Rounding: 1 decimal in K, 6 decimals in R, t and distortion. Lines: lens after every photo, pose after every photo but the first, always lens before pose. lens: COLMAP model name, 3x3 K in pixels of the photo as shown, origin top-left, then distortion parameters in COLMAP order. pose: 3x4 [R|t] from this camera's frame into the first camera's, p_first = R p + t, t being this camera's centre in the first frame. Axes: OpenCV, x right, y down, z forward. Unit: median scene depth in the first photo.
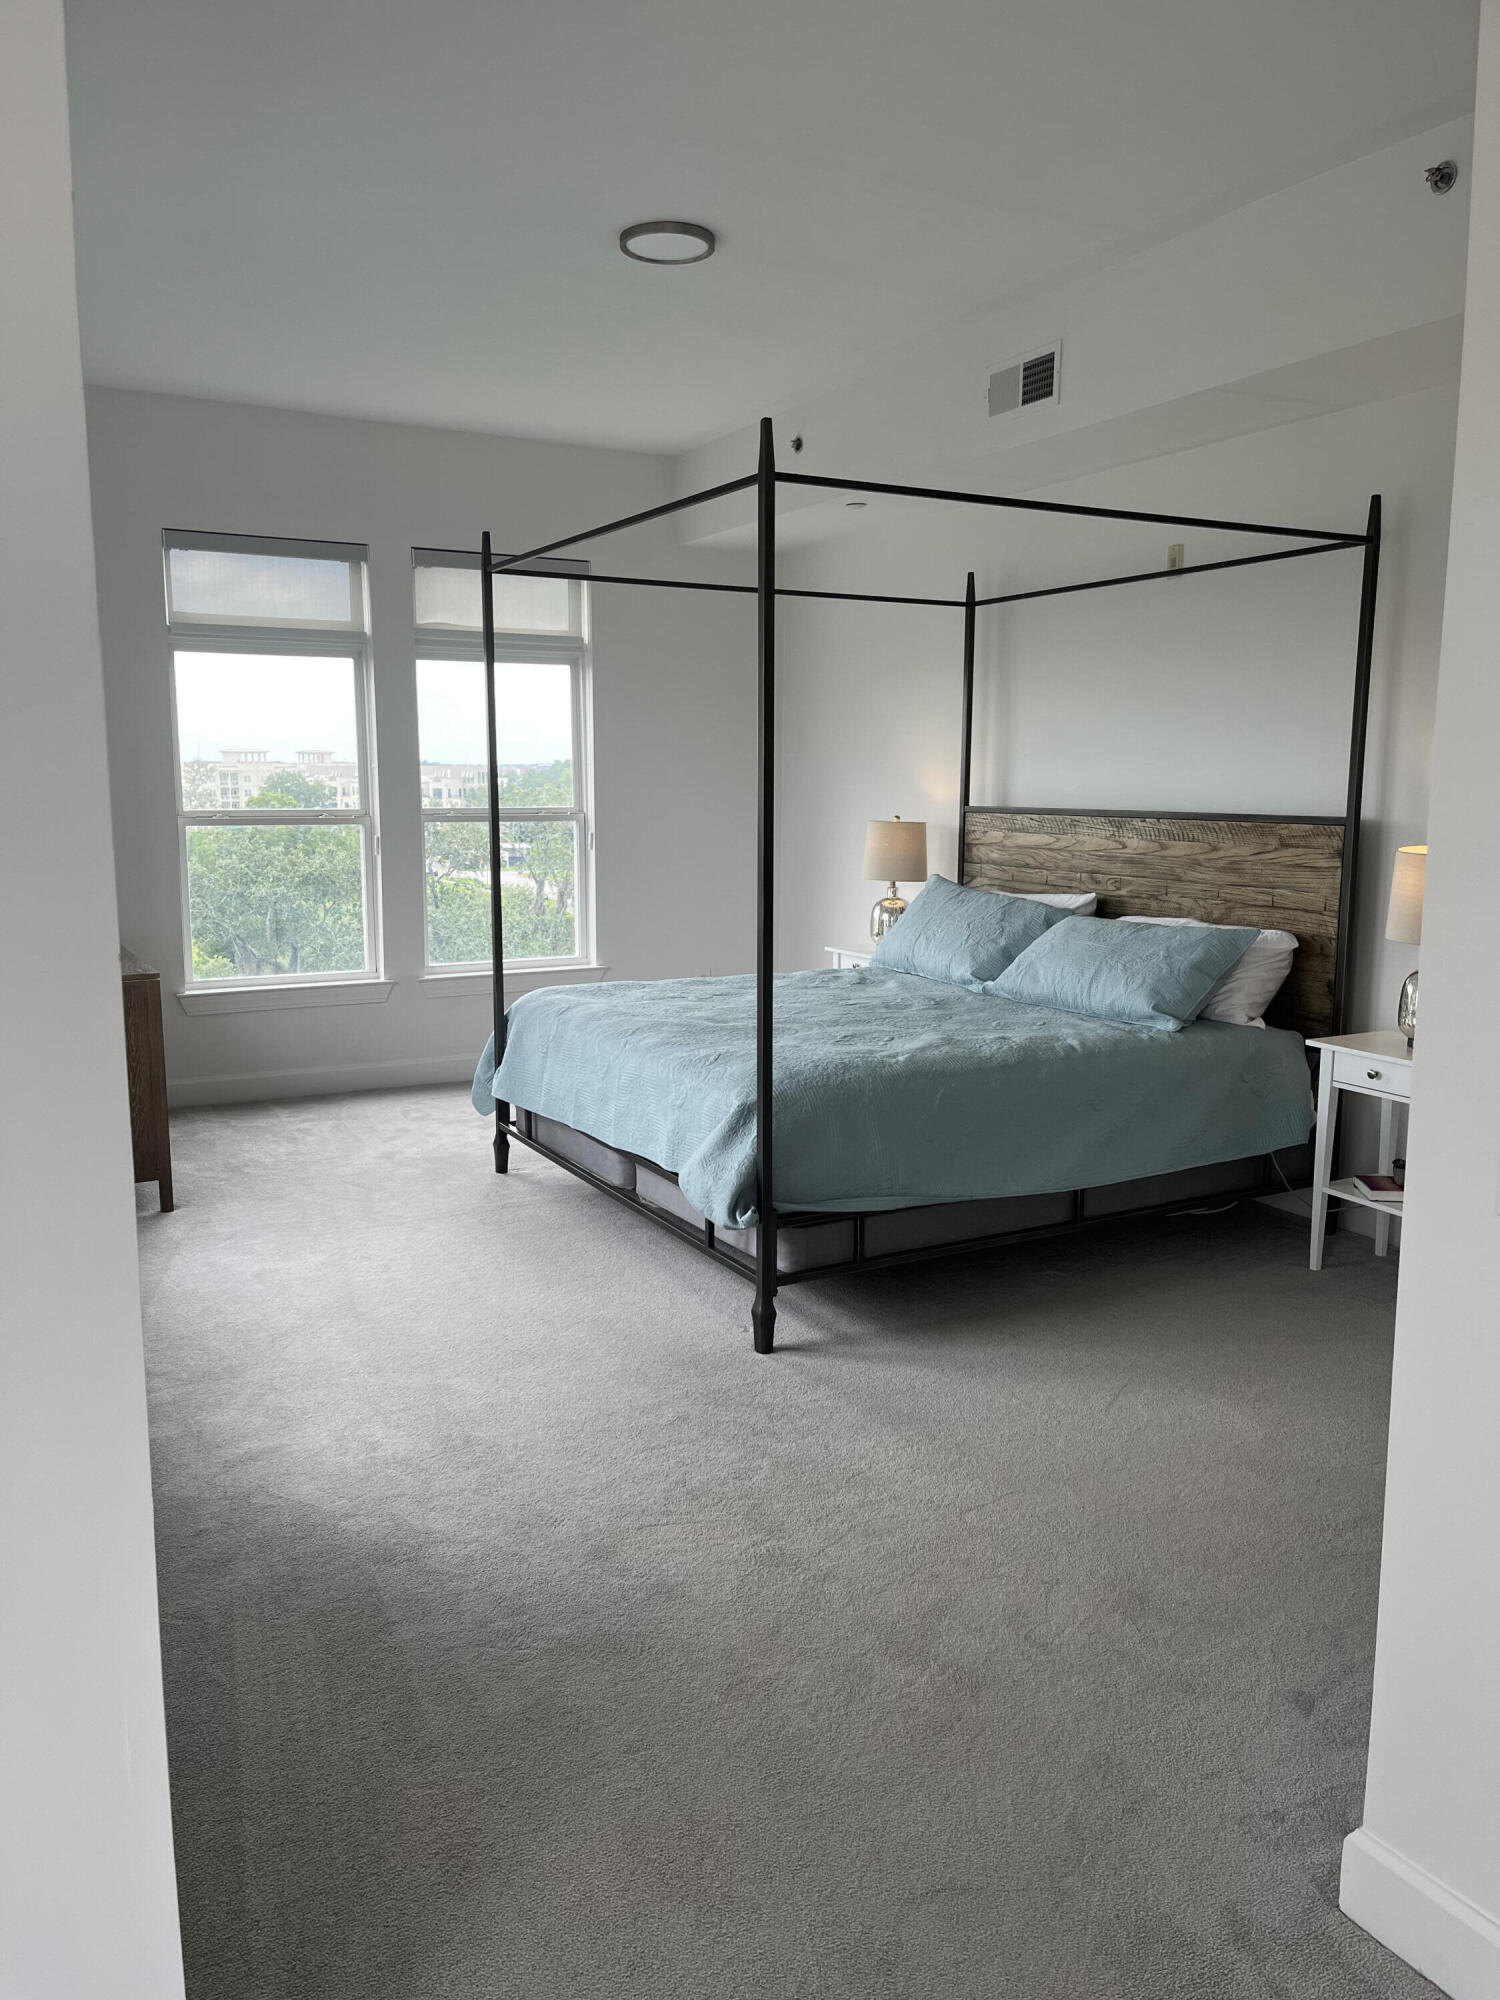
lens RADIAL K [[1540.6, 0, 745.4], [0, 1540.6, 1008.6], [0, 0, 1]] dist [0.030973, -0.003706]
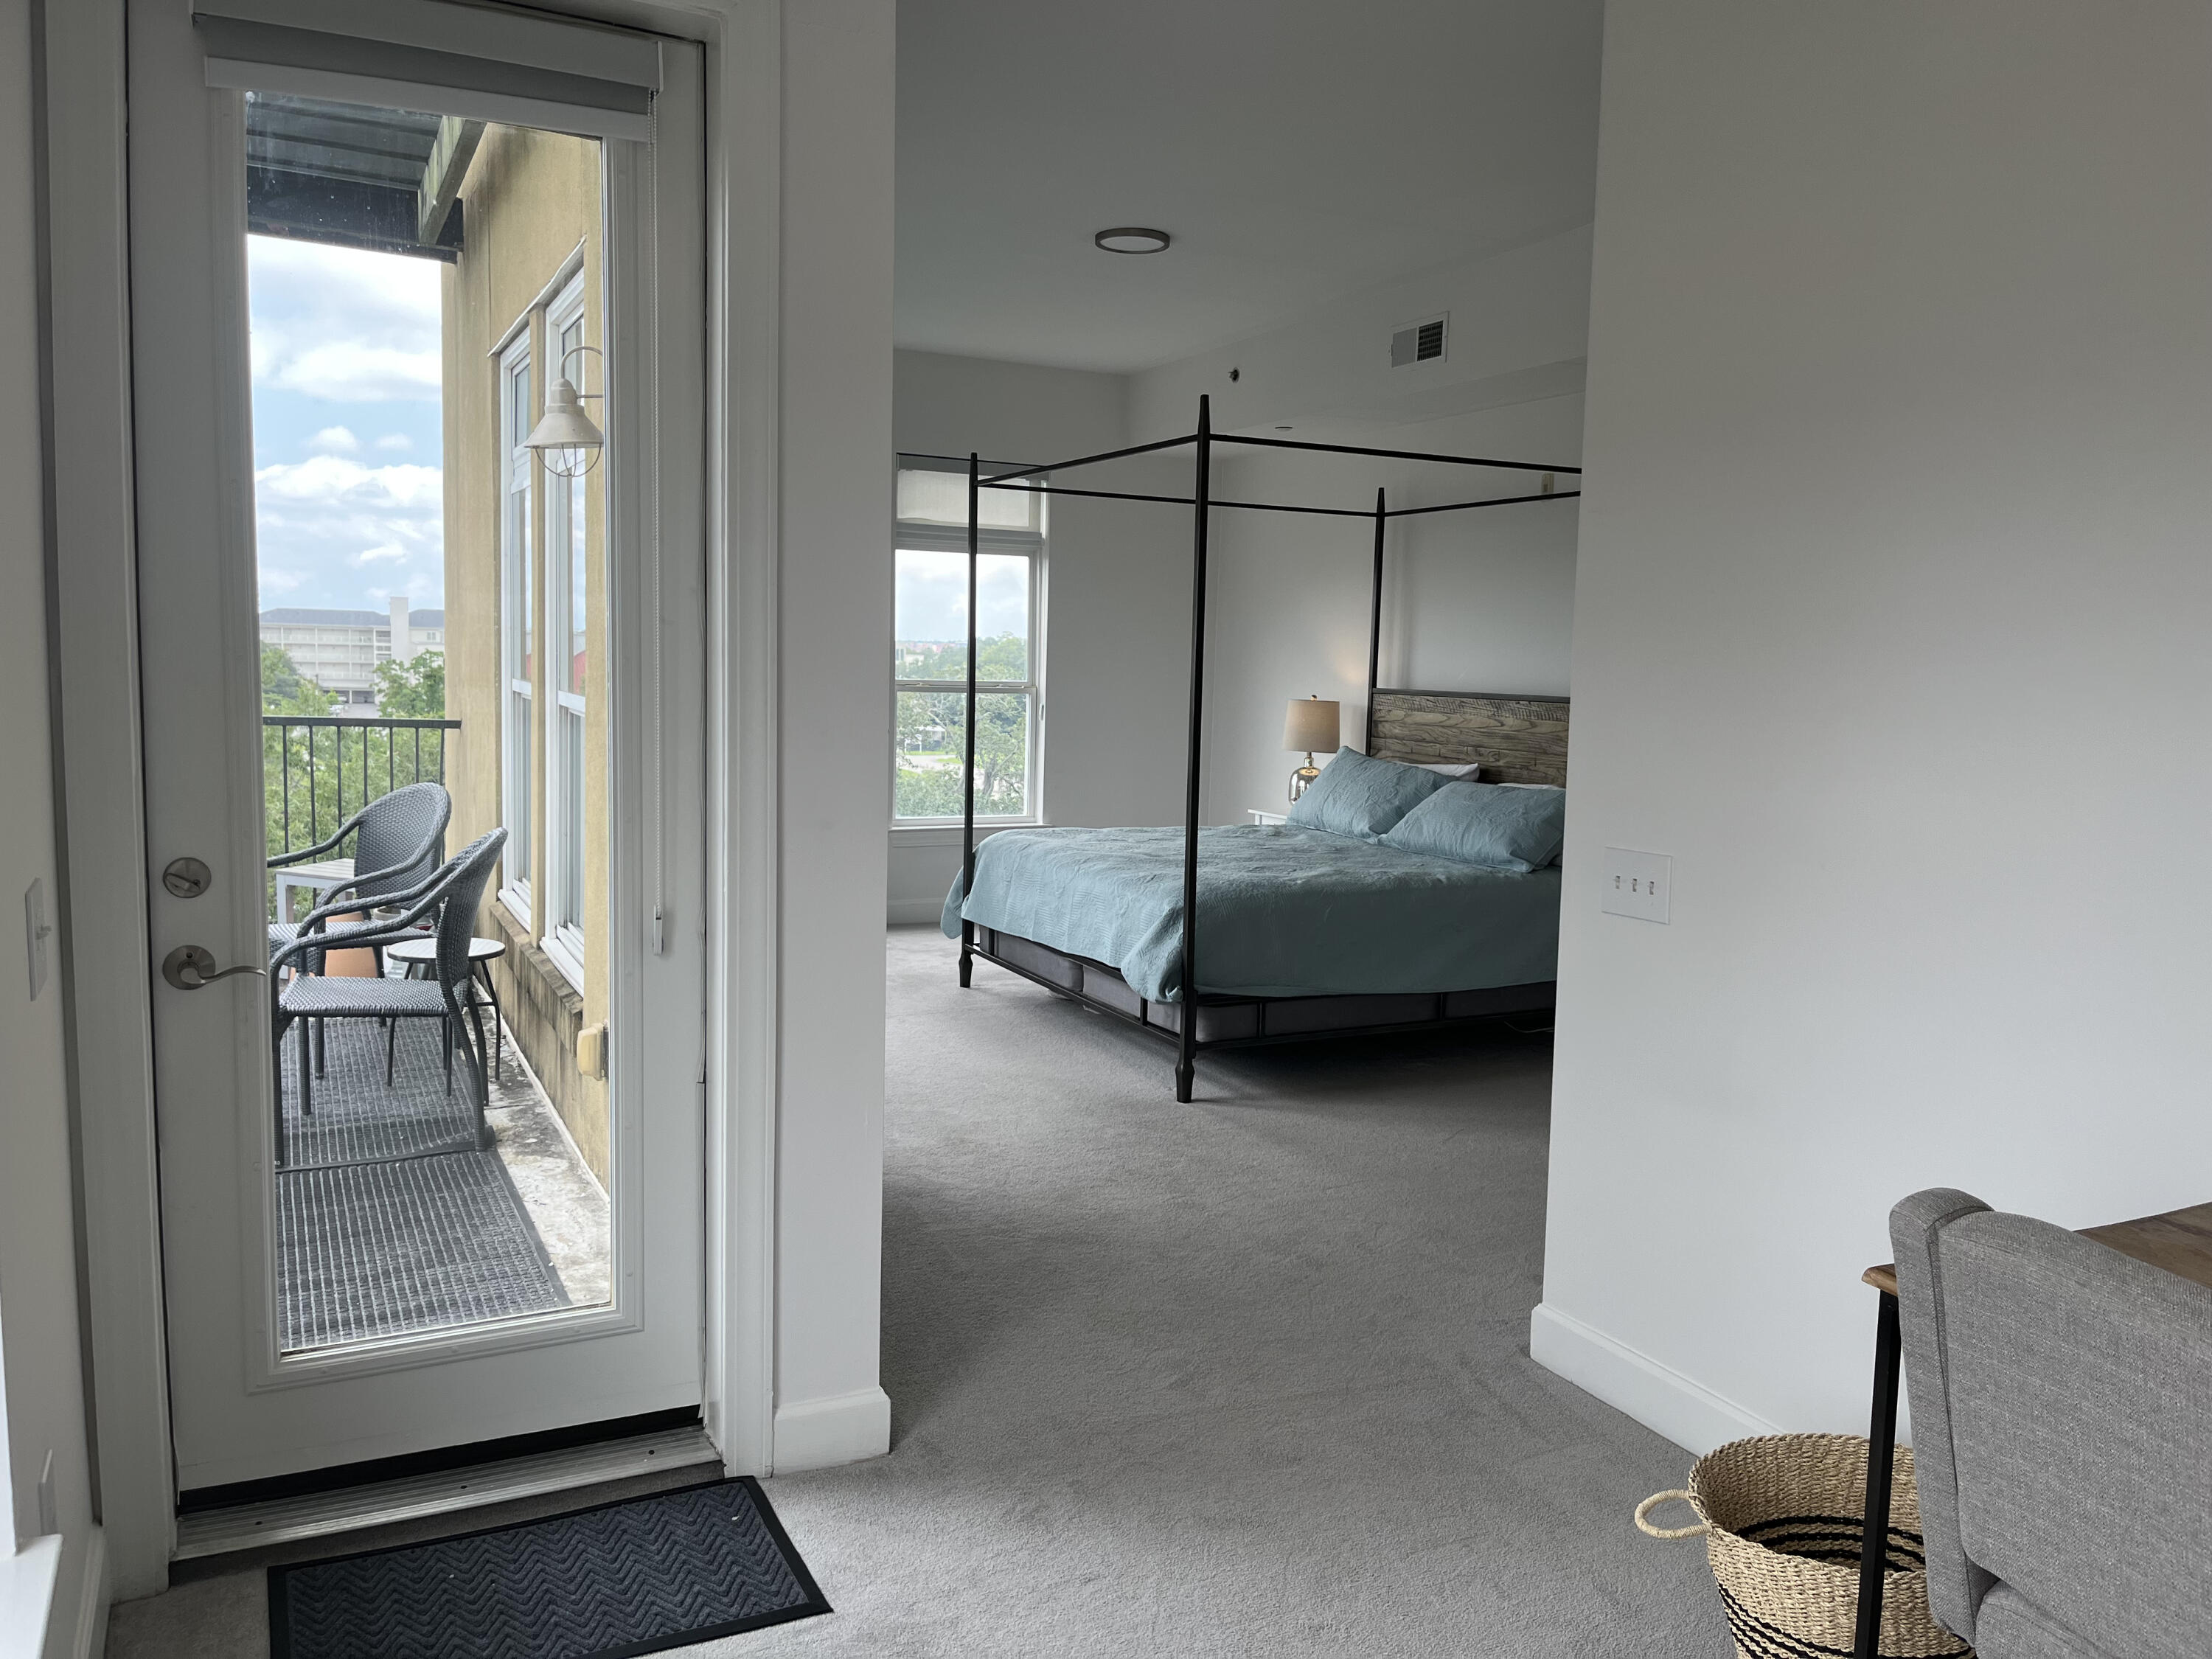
lens RADIAL K [[1703.9, 0, 1113.0], [0, 1703.9, 819.5], [0, 0, 1]] dist [0.030973, -0.003706]
pose [[0.998922, 0.027530, -0.037385, -0.000383], [-0.029567, 0.998045, -0.055063, 0.052896], [0.035796, 0.056109, 0.997783, -0.337247]]
